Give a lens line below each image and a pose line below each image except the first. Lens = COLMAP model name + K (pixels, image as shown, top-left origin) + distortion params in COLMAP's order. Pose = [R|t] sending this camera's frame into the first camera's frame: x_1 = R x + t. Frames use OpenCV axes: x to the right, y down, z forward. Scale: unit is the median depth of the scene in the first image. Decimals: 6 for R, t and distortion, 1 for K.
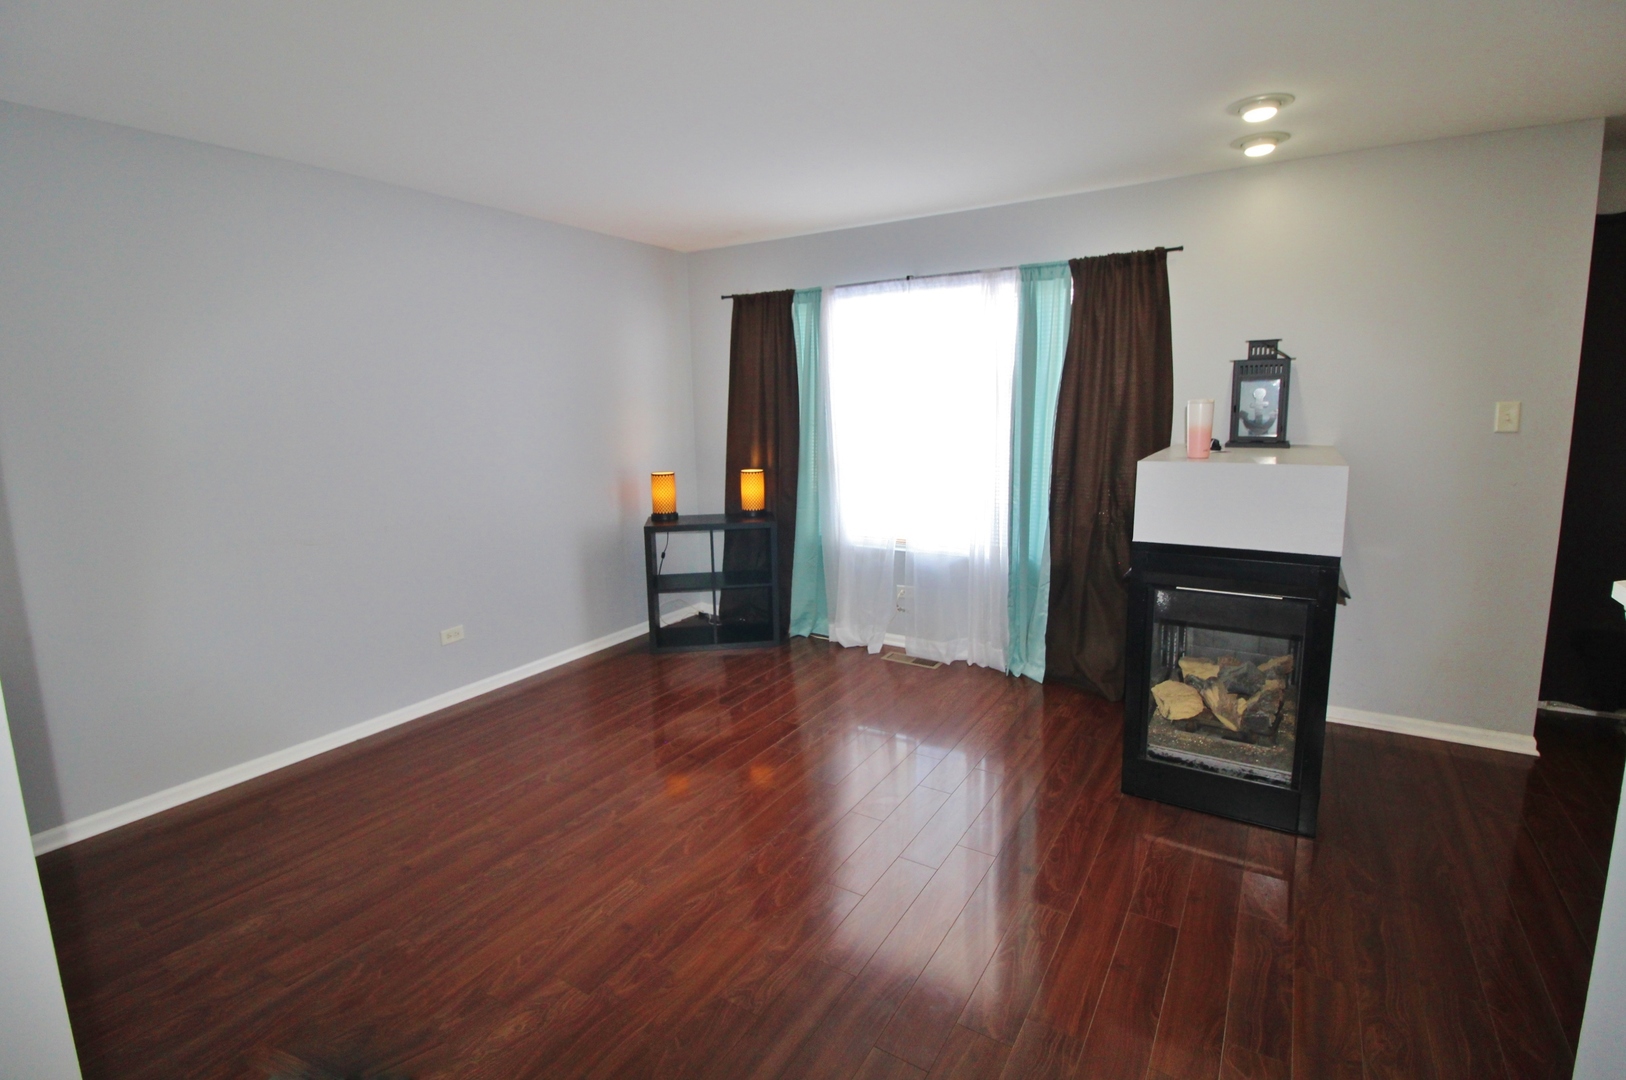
lens RADIAL K [[747.0, 0, 823.7], [0, 747.0, 523.1], [0, 0, 1]] dist [-0.002104, -0.001108]
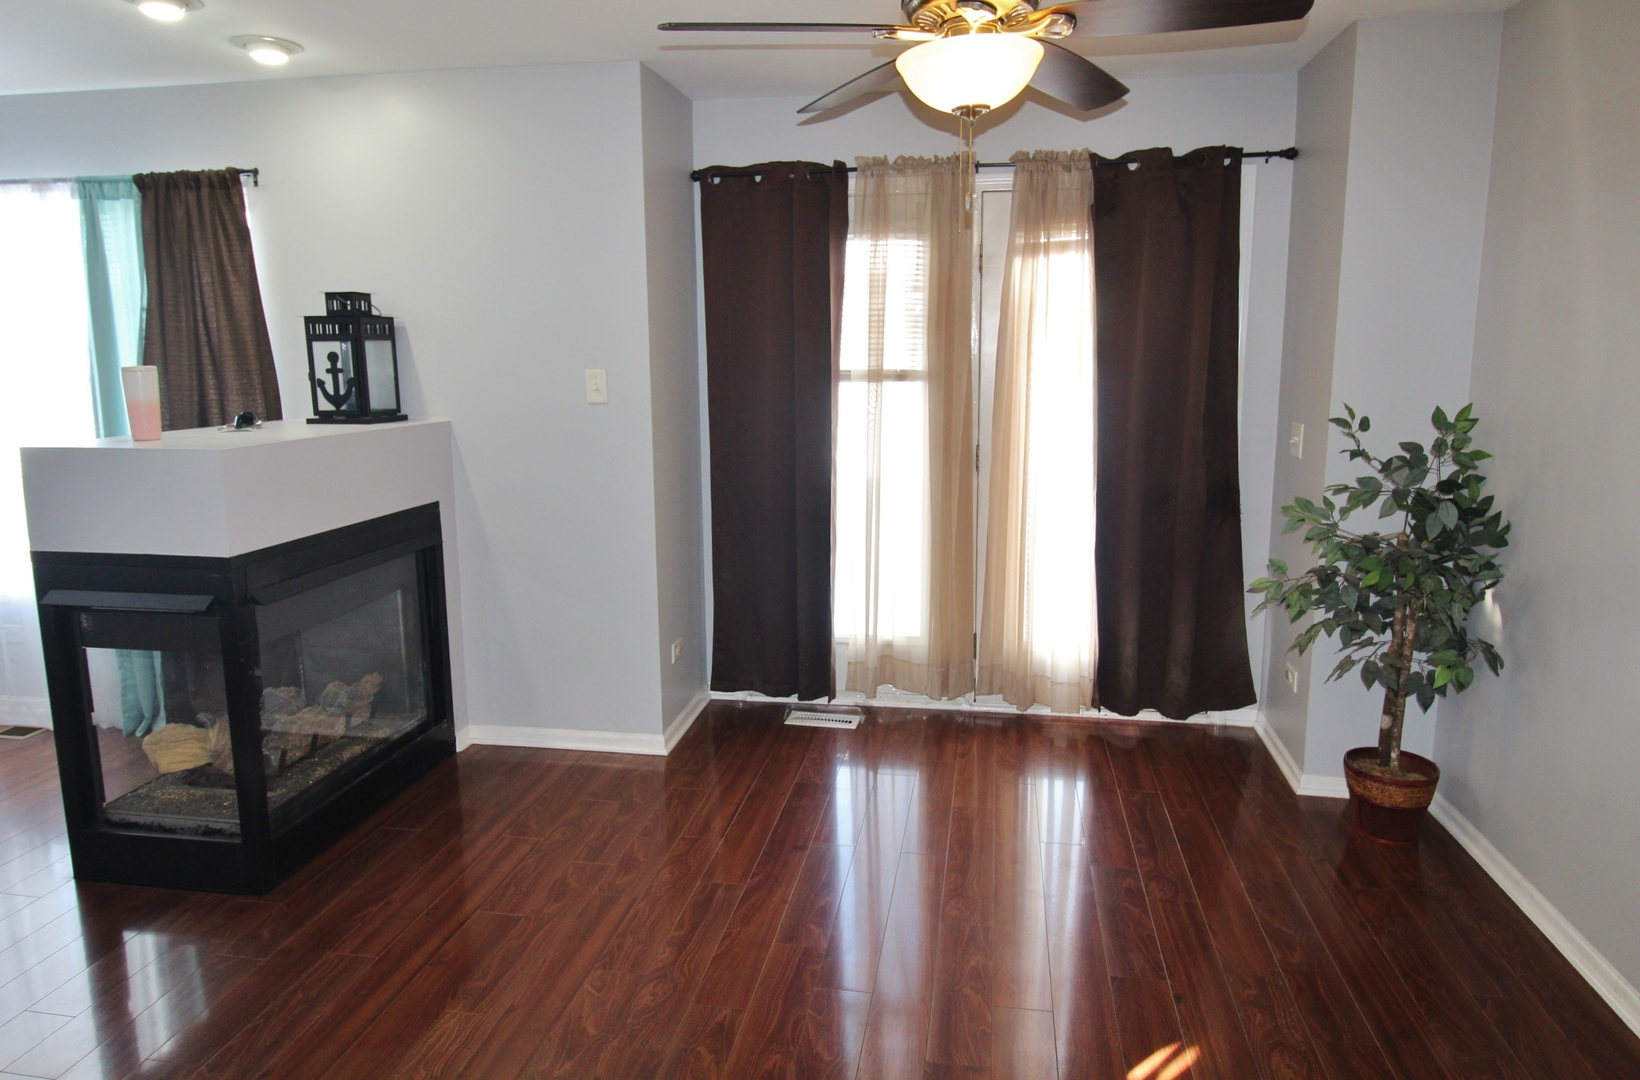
lens RADIAL K [[1011.7, 0, 846.7], [0, 1011.7, 512.2], [0, 0, 1]] dist [-0.009589, -0.000604]
pose [[0.922618, -0.047388, 0.382793, 0.576284], [0.047513, 0.998829, 0.009133, 0.010444], [-0.382777, 0.009762, 0.923789, -0.200121]]
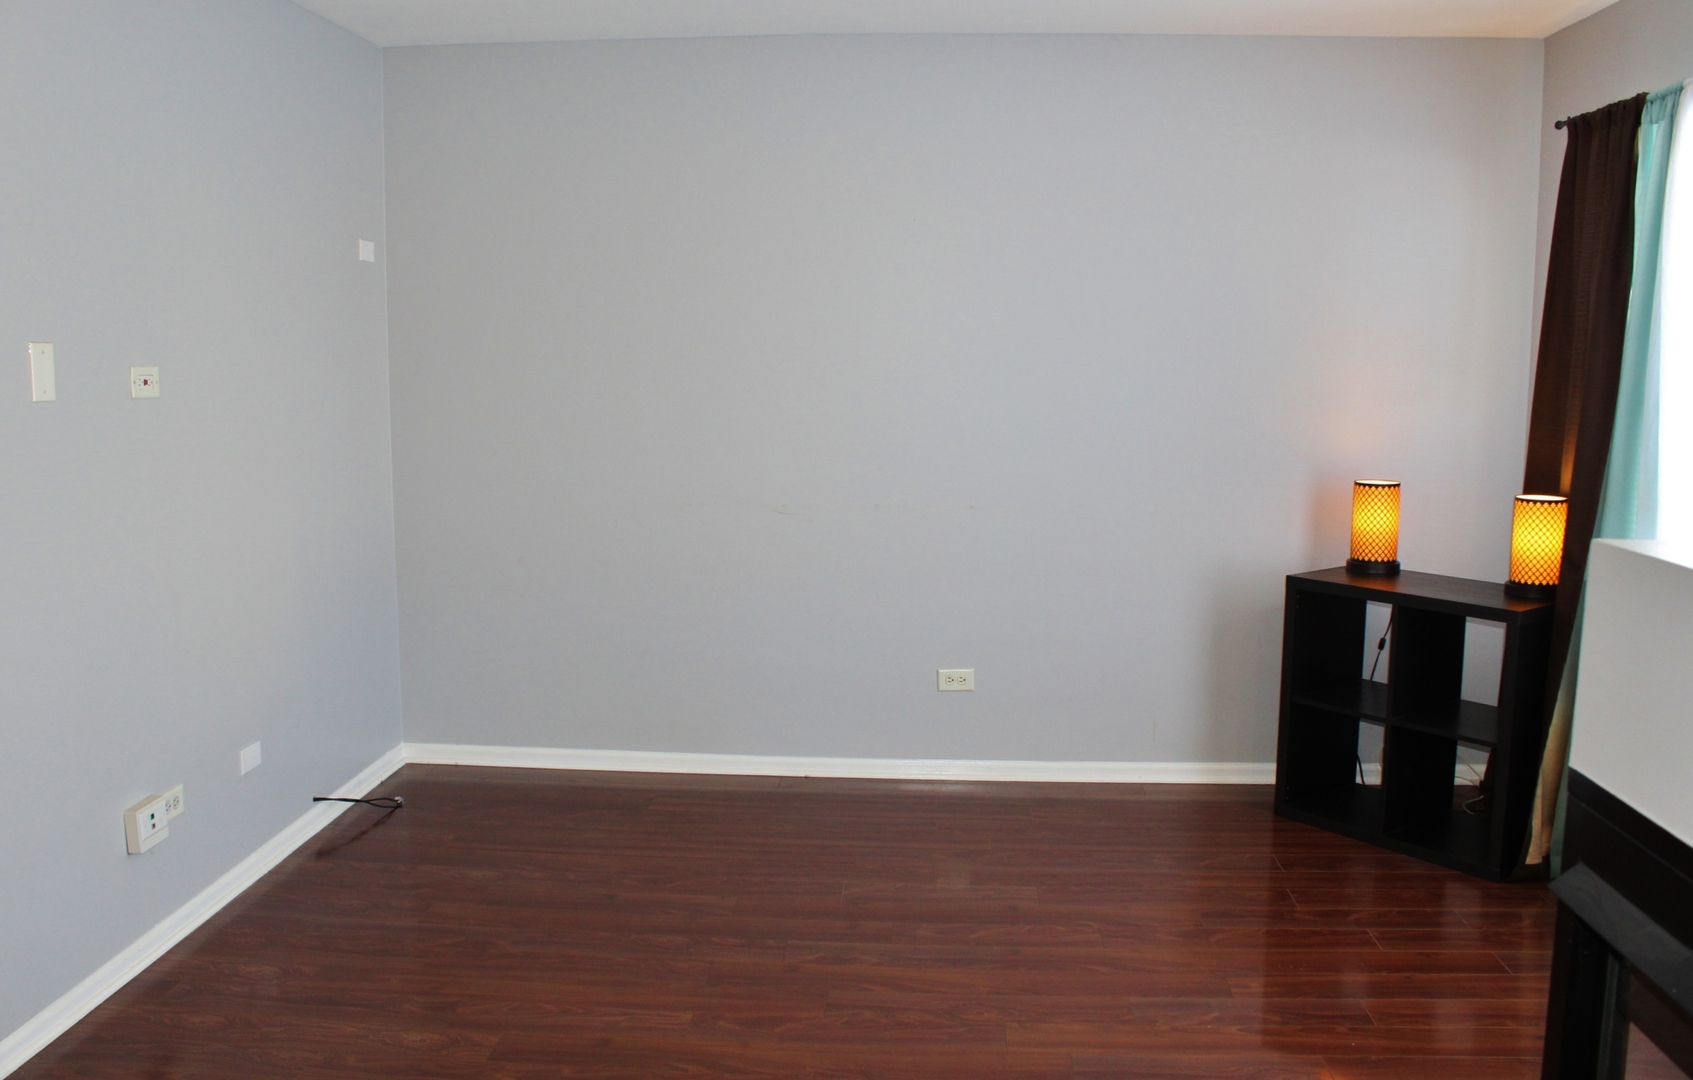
lens RADIAL K [[1461.4, 0, 848.0], [0, 1461.4, 538.9], [0, 0, 1]] dist [-0.108313, 0.074610]
pose [[0.467091, 0.132337, -0.874250, 0.599246], [-0.149445, 0.986327, 0.069457, -0.053167], [0.871489, 0.098210, 0.480481, 0.270411]]
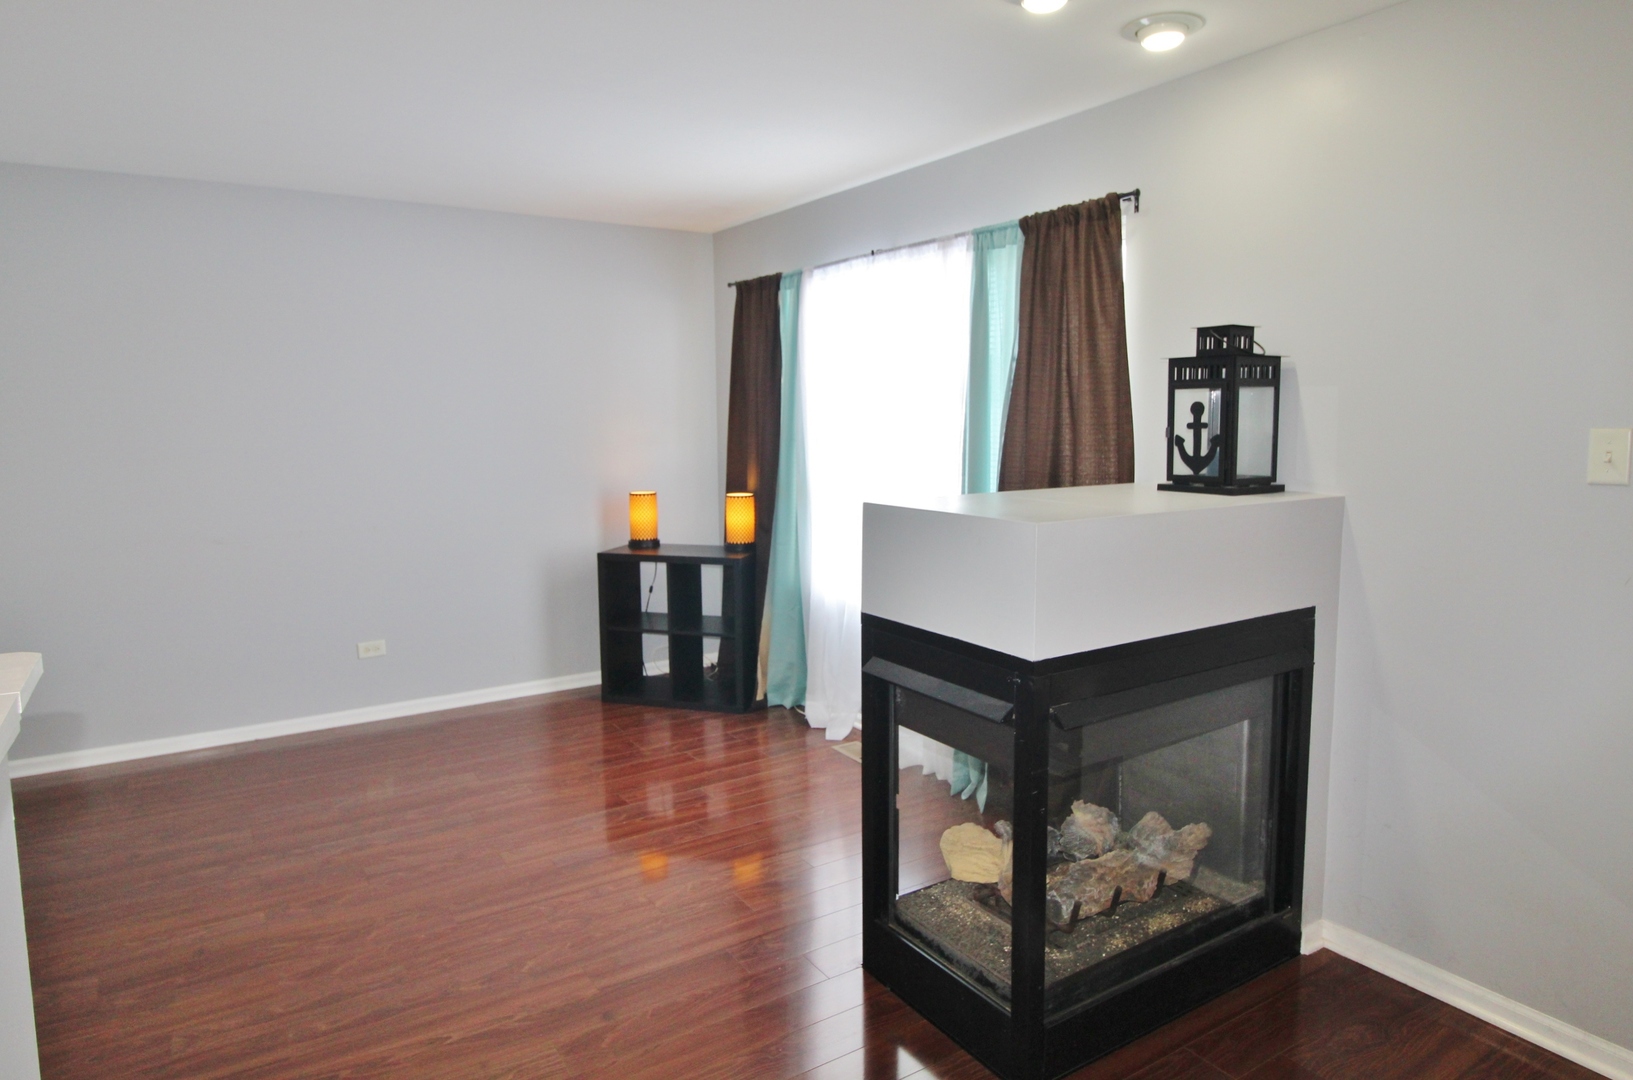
lens RADIAL K [[993.6, 0, 824.3], [0, 993.6, 517.8], [0, 0, 1]] dist [0.008525, -0.001579]
pose [[0.903221, 0.056390, -0.425455, 0.569259], [-0.075482, 0.996750, -0.028135, -0.026758], [0.422486, 0.057526, 0.904542, 0.077581]]
